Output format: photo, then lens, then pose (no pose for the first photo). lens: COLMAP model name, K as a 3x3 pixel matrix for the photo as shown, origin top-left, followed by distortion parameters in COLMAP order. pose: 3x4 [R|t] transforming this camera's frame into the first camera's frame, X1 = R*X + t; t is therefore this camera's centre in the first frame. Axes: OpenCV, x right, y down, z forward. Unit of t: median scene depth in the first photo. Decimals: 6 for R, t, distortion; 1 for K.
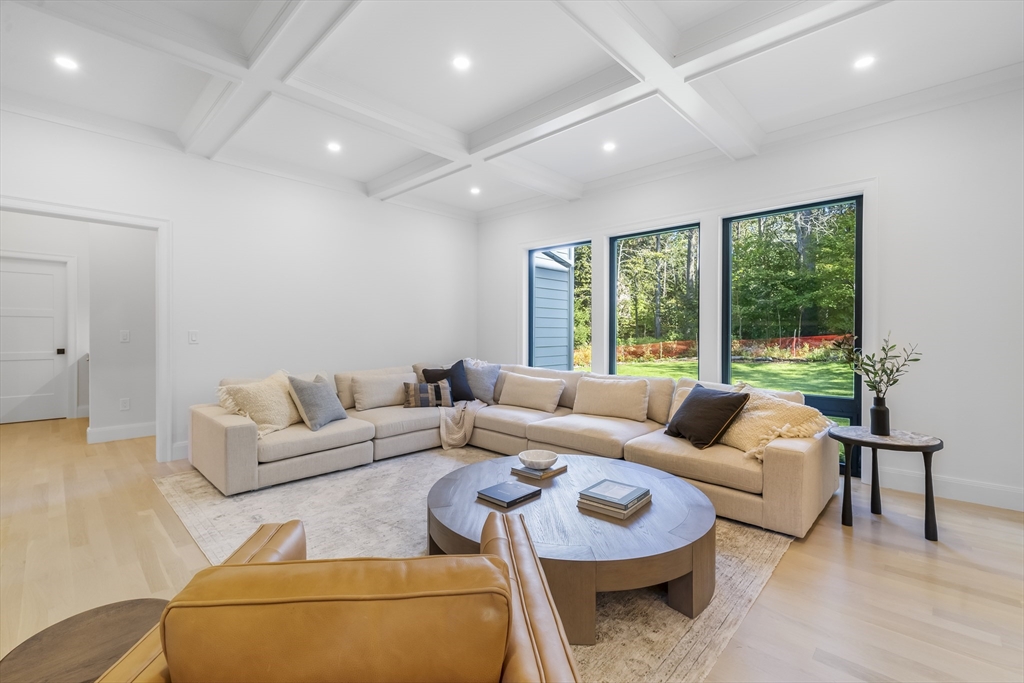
lens RADIAL K [[453.2, 0, 507.4], [0, 453.2, 335.0], [0, 0, 1]] dist [0.002681, -0.000300]
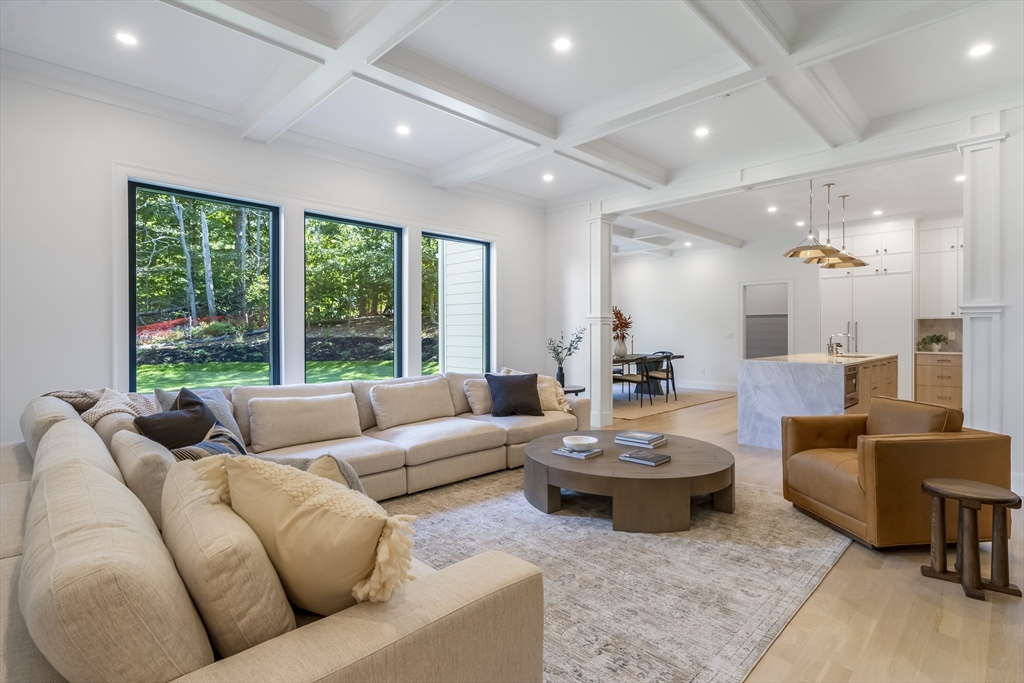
lens RADIAL K [[502.6, 0, 507.8], [0, 502.6, 326.3], [0, 0, 1]] dist [-0.001328, 0.000170]
pose [[0.030630, 0.009677, 0.999484, -0.743358], [0.008064, 0.999918, -0.009928, -0.004840], [-0.999498, 0.008364, 0.030550, 0.709714]]
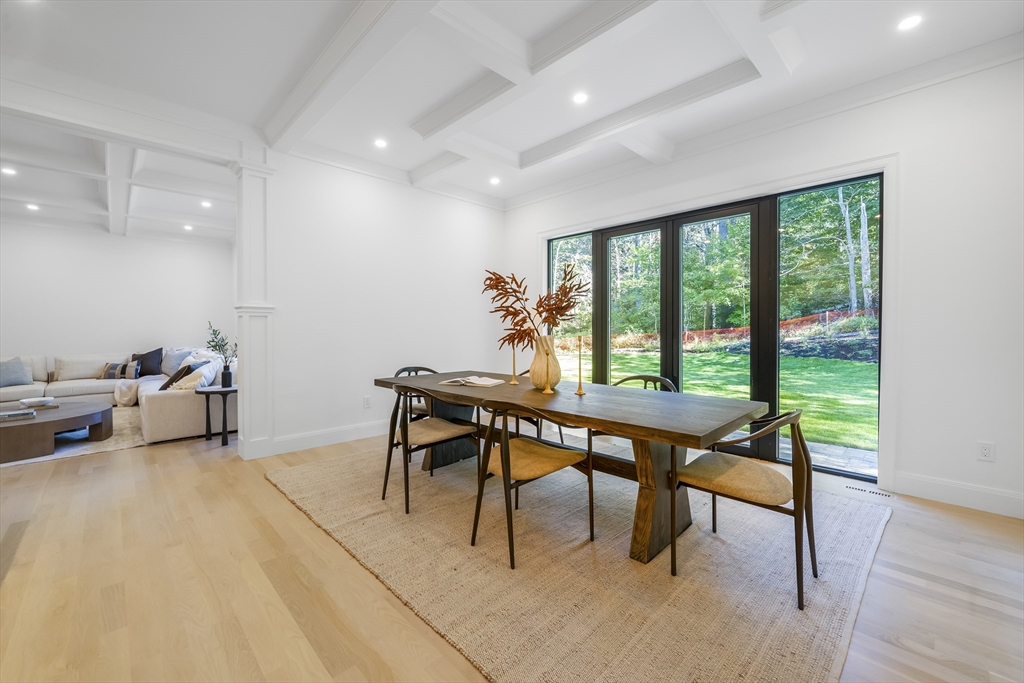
lens RADIAL K [[417.1, 0, 513.4], [0, 417.1, 329.8], [0, 0, 1]] dist [-0.001756, 0.000238]
pose [[0.999405, -0.005892, -0.033978, 1.210717], [0.005784, 0.999978, -0.003256, 0.010433], [0.033996, 0.003058, 0.999417, -0.324073]]
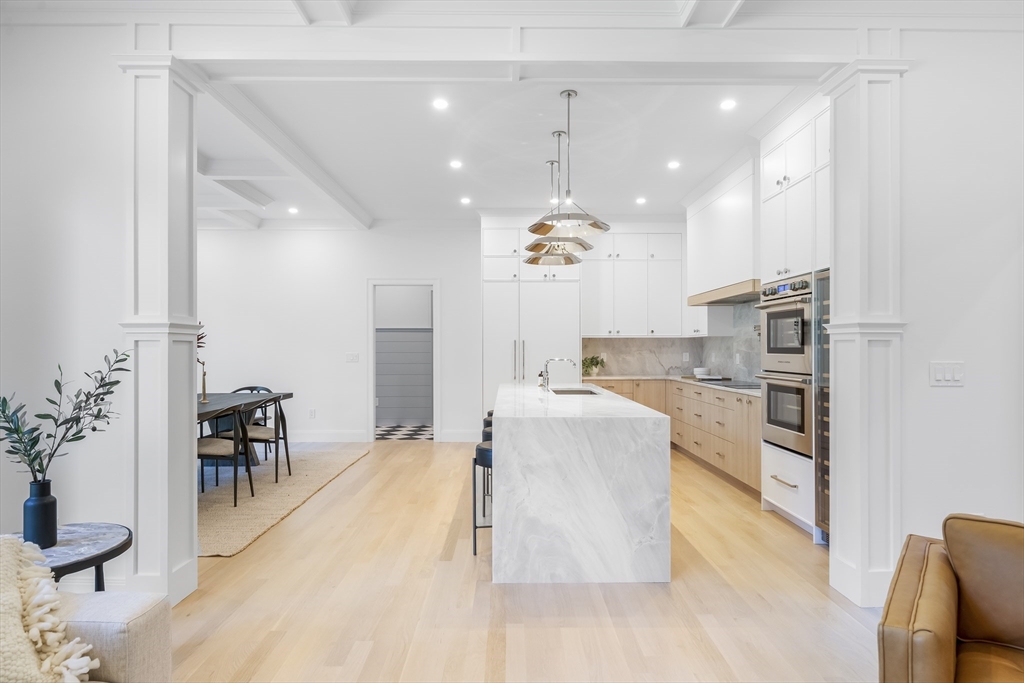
lens RADIAL K [[582.3, 0, 510.2], [0, 582.3, 348.3], [0, 0, 1]] dist [-0.000358, -0.001880]
pose [[-0.699423, -0.003717, 0.714699, -0.058237], [0.003396, 0.999958, 0.008524, -0.019475], [-0.714700, 0.008389, -0.699380, 0.670098]]
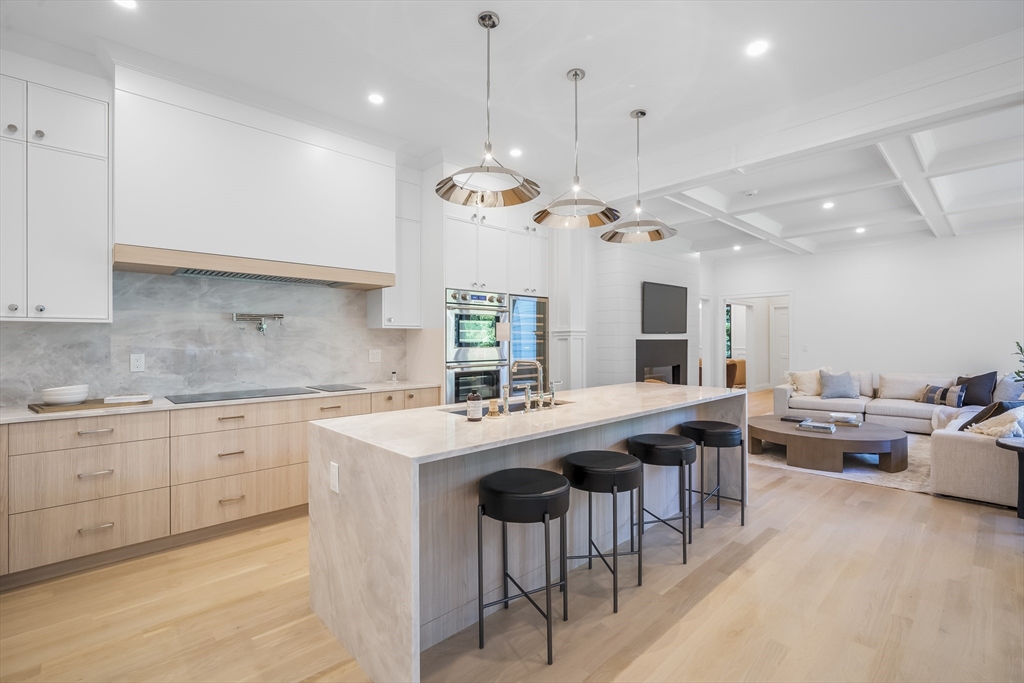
lens RADIAL K [[453.2, 0, 510.8], [0, 453.2, 345.0], [0, 0, 1]] dist [0.002681, -0.000300]
pose [[-0.049935, 0.005155, -0.998739, 1.219196], [-0.004693, 0.999974, 0.005396, -0.011627], [0.998741, 0.004957, -0.049909, -0.147099]]
